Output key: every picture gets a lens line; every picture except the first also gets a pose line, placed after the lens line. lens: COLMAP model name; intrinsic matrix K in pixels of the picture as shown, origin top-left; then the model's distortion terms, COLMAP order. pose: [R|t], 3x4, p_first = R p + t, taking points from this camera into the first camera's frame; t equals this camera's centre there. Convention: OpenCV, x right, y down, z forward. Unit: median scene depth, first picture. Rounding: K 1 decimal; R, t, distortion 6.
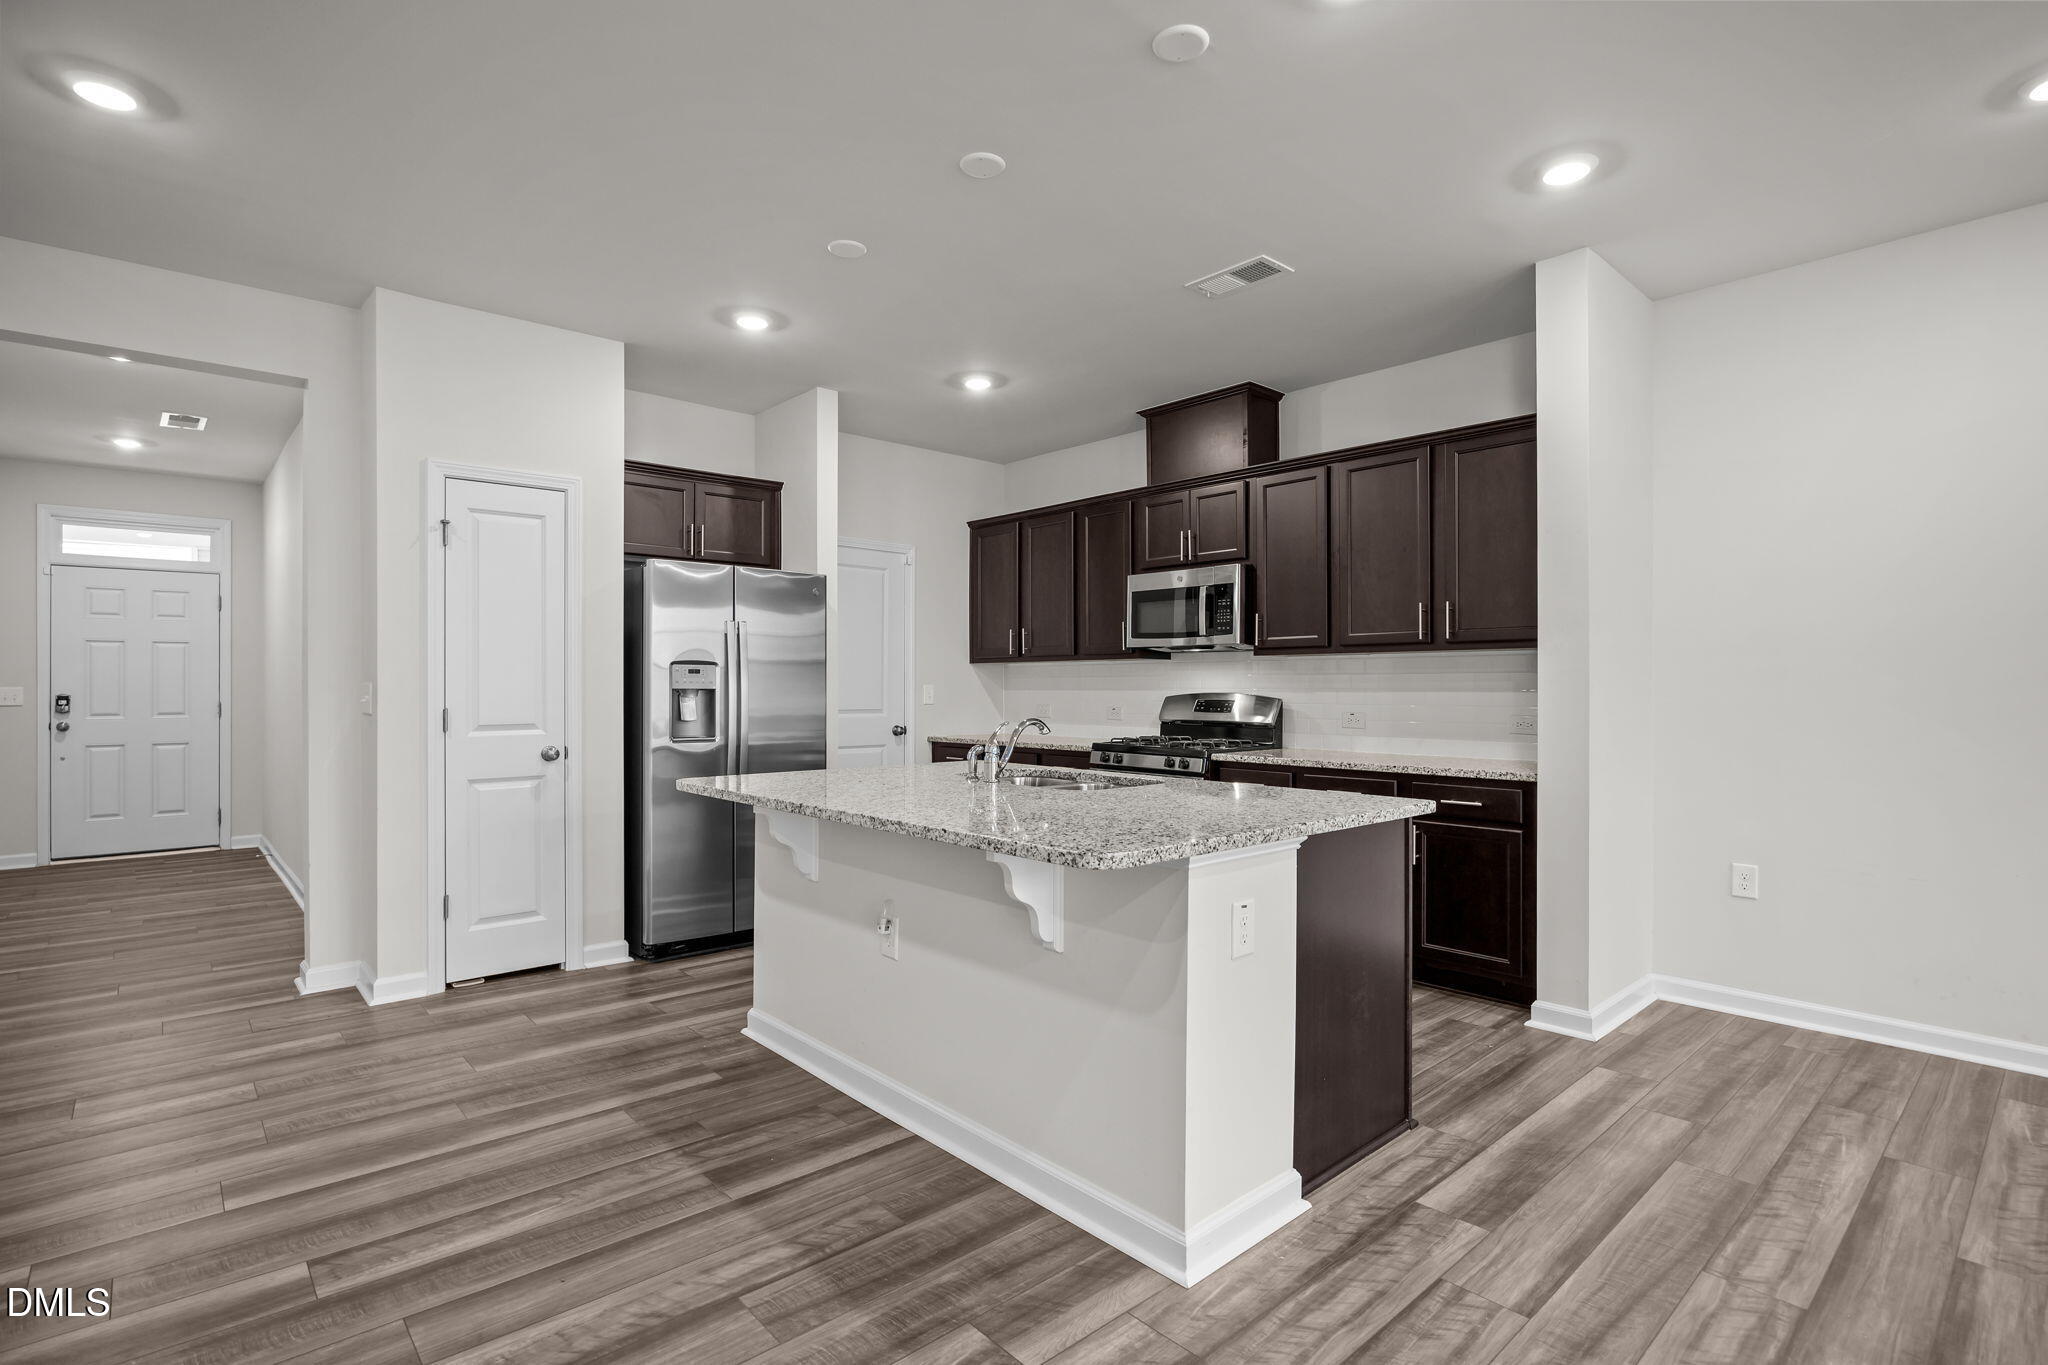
lens RADIAL K [[984.9, 0, 1027.0], [0, 984.9, 685.4], [0, 0, 1]] dist [-0.013426, 0.000278]
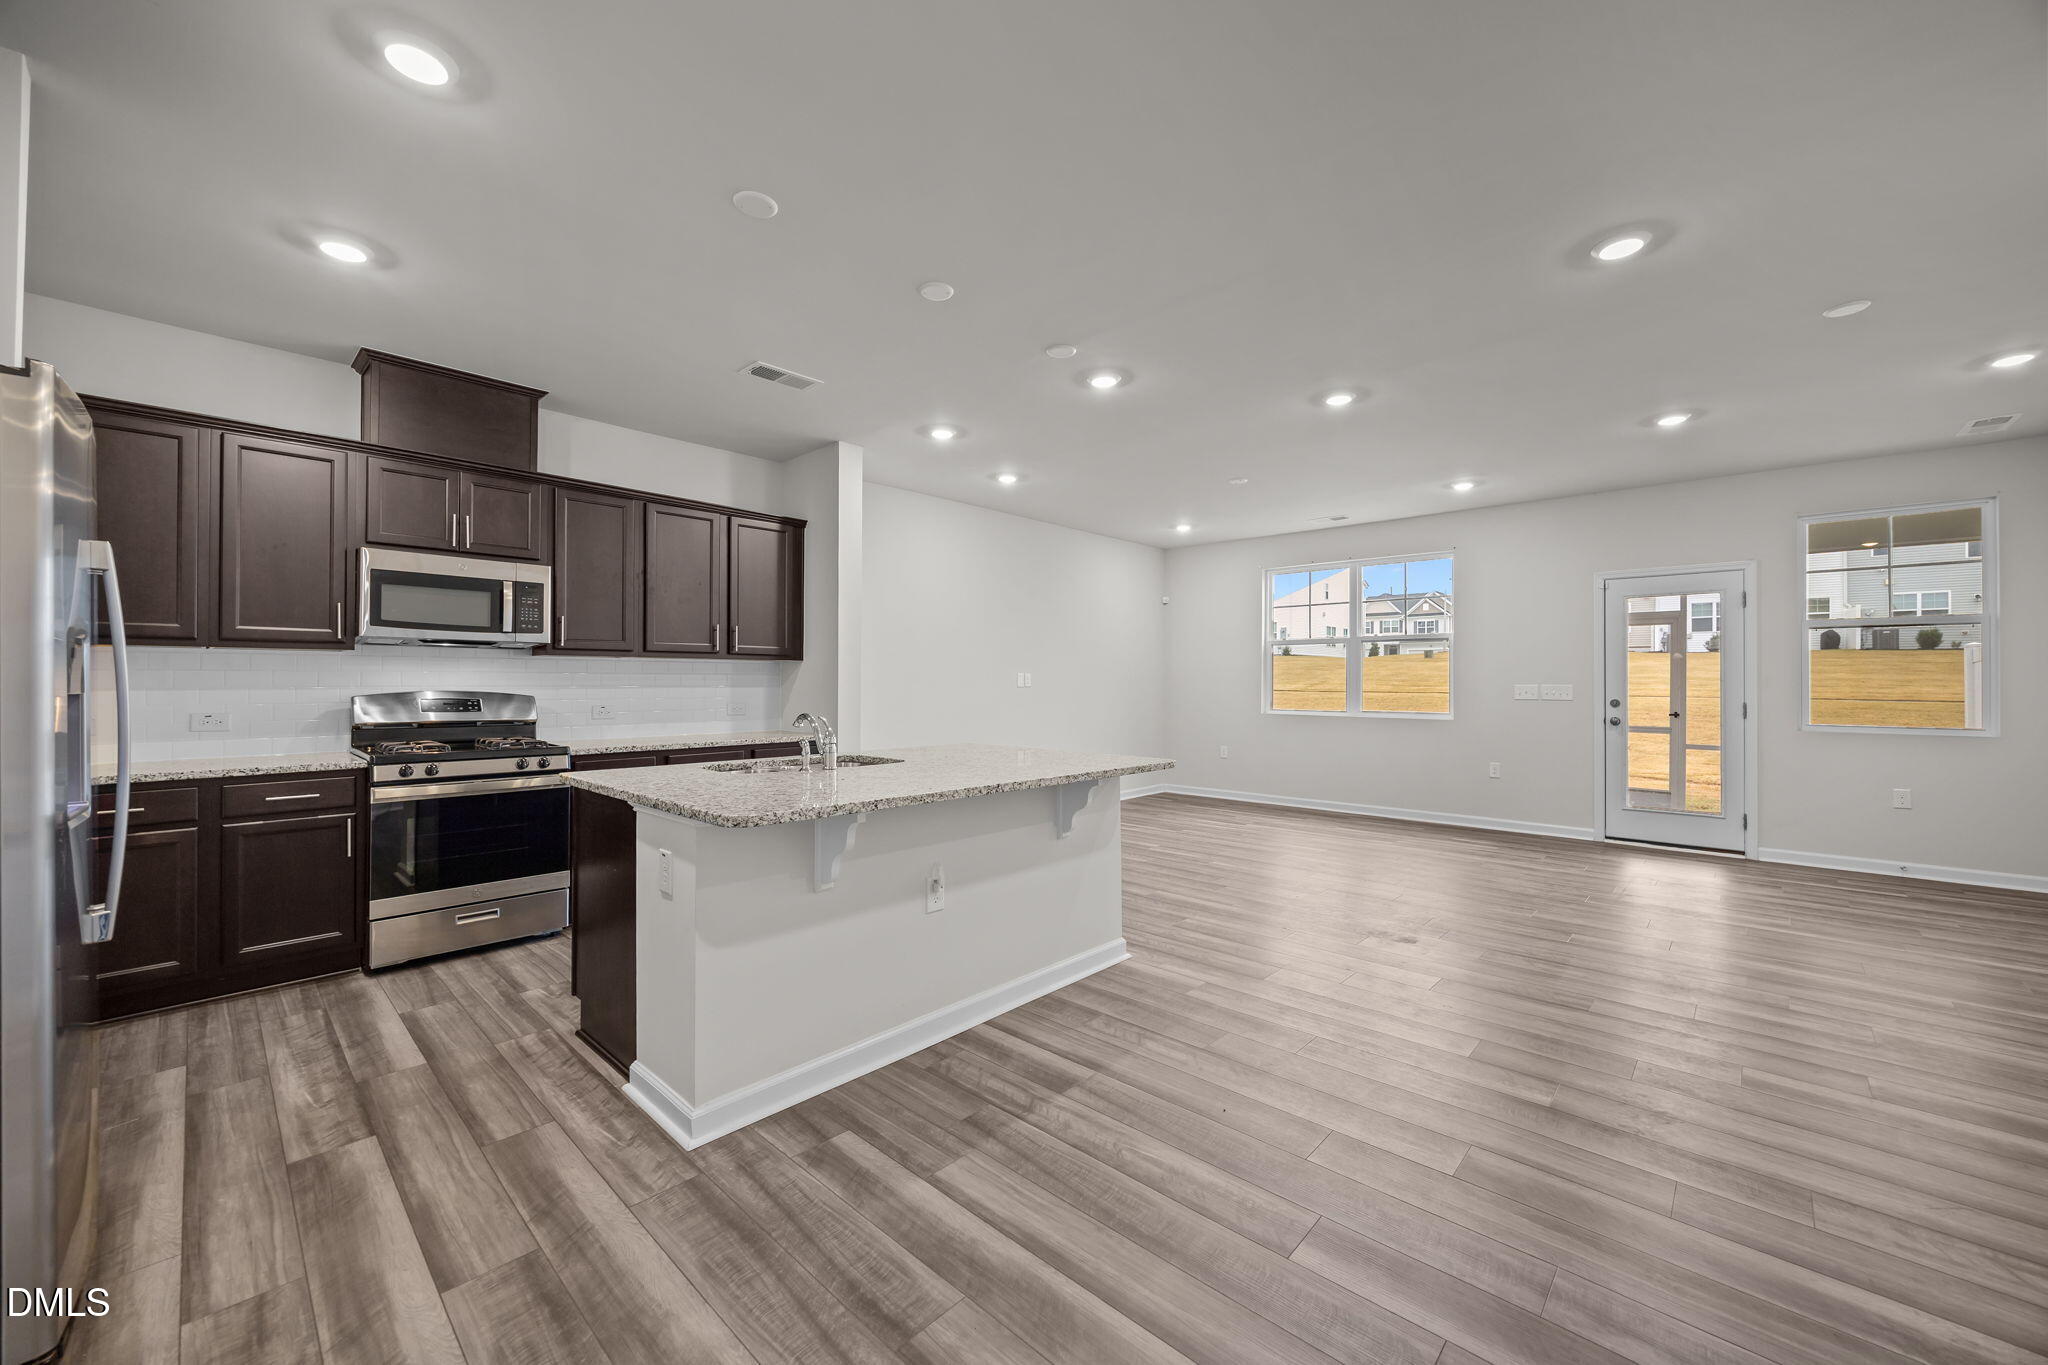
lens RADIAL K [[782.2, 0, 1028.3], [0, 782.2, 674.0], [0, 0, 1]] dist [-0.005889, 0.000888]
pose [[-0.088579, 0.009883, 0.996020, -0.765400], [-0.004251, 0.999938, -0.010300, -0.003939], [-0.996060, -0.005147, -0.088532, 0.671395]]
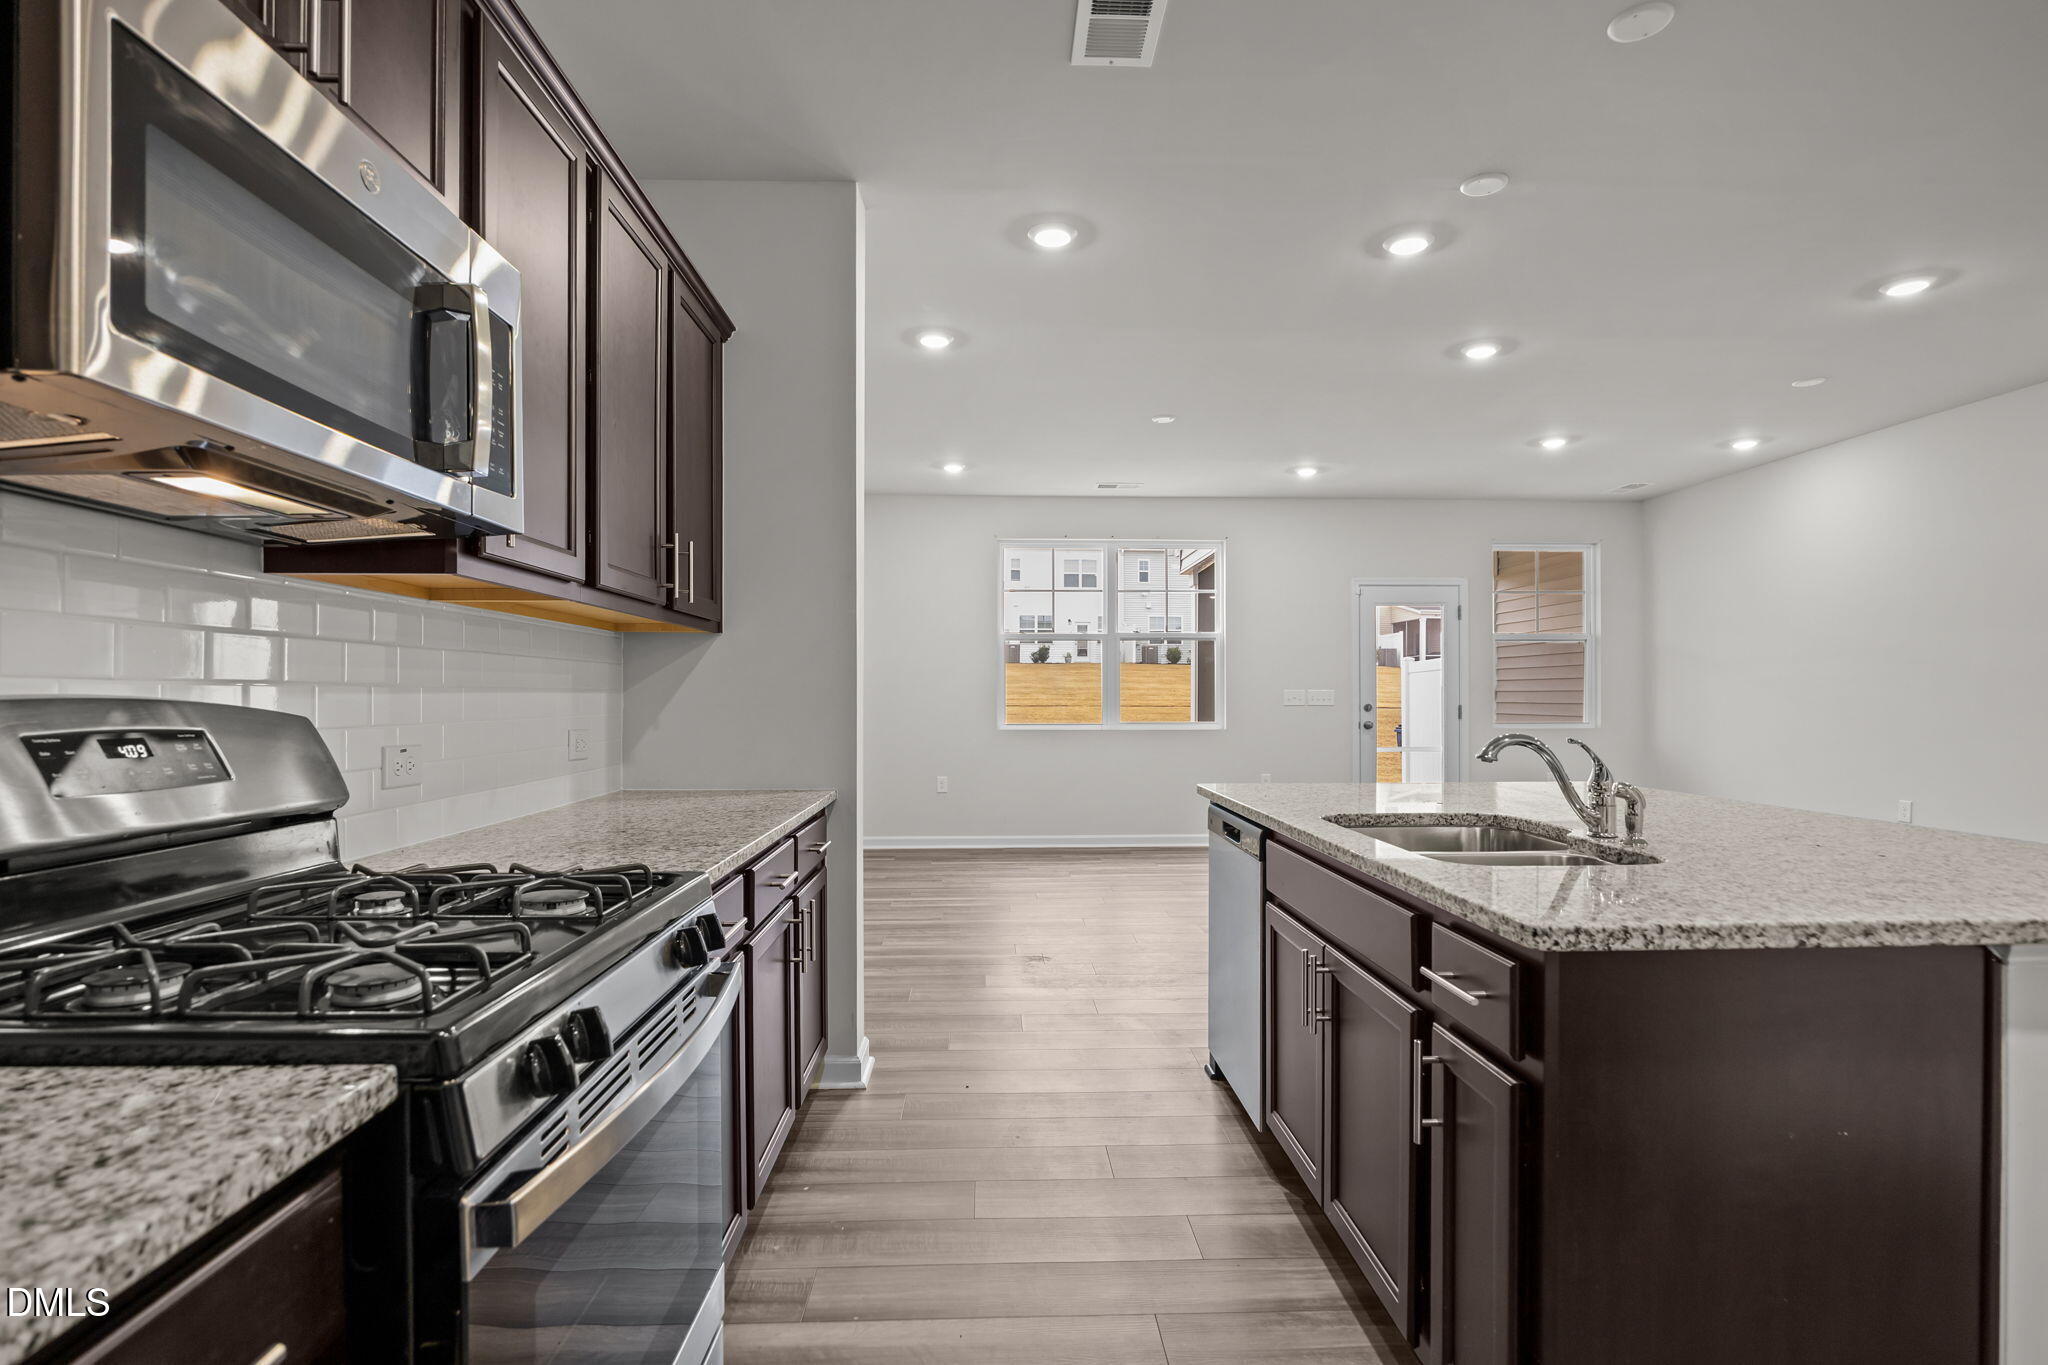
lens RADIAL K [[984.9, 0, 1017.0], [0, 984.9, 694.5], [0, 0, 1]] dist [-0.013426, 0.000278]
pose [[-0.762691, 0.002322, 0.646759, -0.104199], [0.001915, 0.999997, -0.001331, 0.007524], [-0.646760, 0.000223, -0.762693, 1.316810]]
